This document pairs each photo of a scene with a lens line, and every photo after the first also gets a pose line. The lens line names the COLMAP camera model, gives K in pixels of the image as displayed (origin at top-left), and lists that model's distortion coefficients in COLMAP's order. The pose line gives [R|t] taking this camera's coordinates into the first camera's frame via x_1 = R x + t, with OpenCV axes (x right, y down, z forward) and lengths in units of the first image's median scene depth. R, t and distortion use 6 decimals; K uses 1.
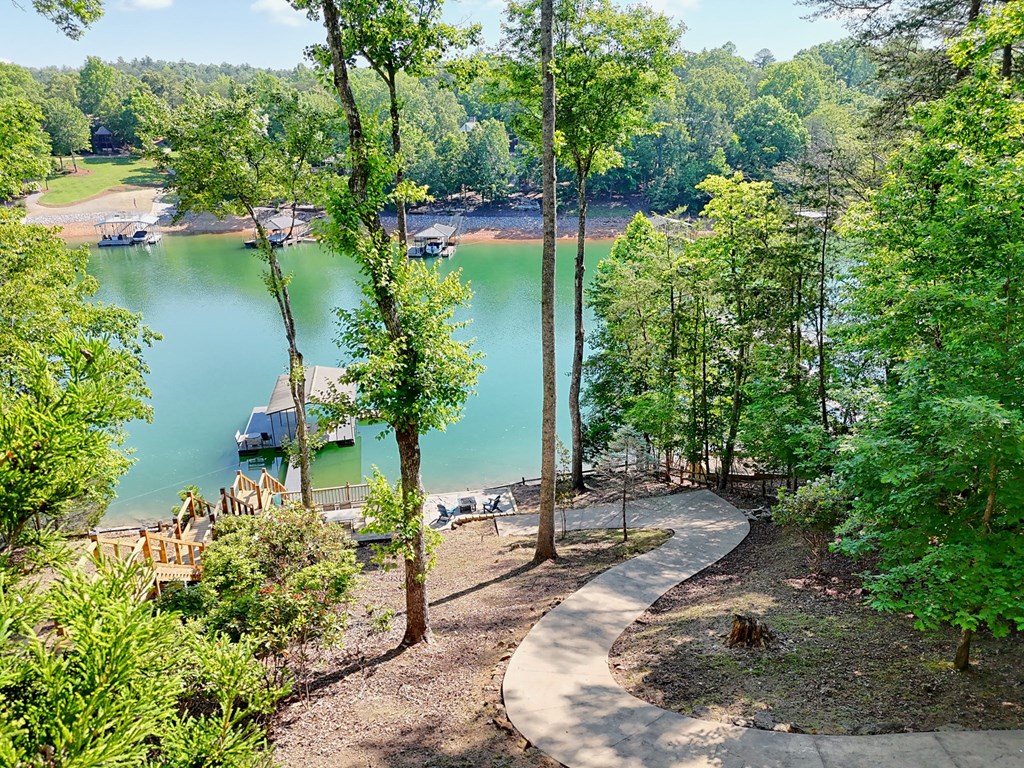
lens RADIAL K [[758.9, 0, 515.7], [0, 758.9, 380.8], [0, 0, 1]] dist [0.078615, -0.072569]
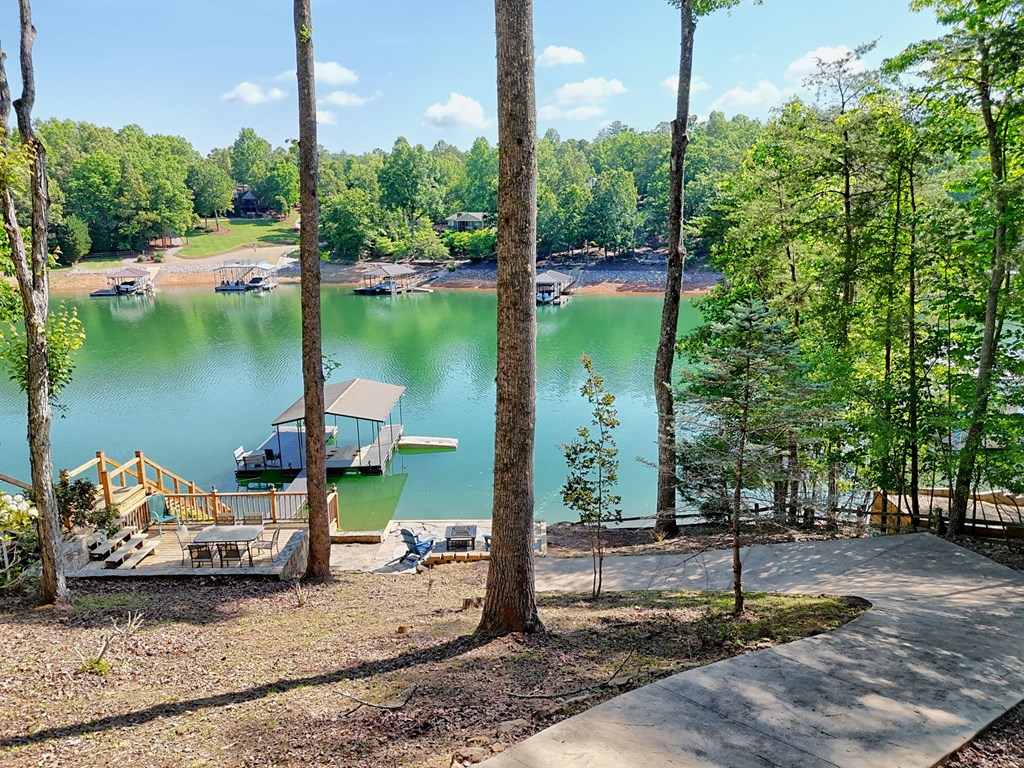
lens RADIAL K [[758.9, 0, 515.7], [0, 758.9, 380.8], [0, 0, 1]] dist [0.078615, -0.072569]
pose [[0.984185, 0.039045, -0.172788, 0.016474], [-0.058467, 0.992345, -0.108784, 0.024862], [0.167218, 0.117166, 0.978933, 0.101060]]
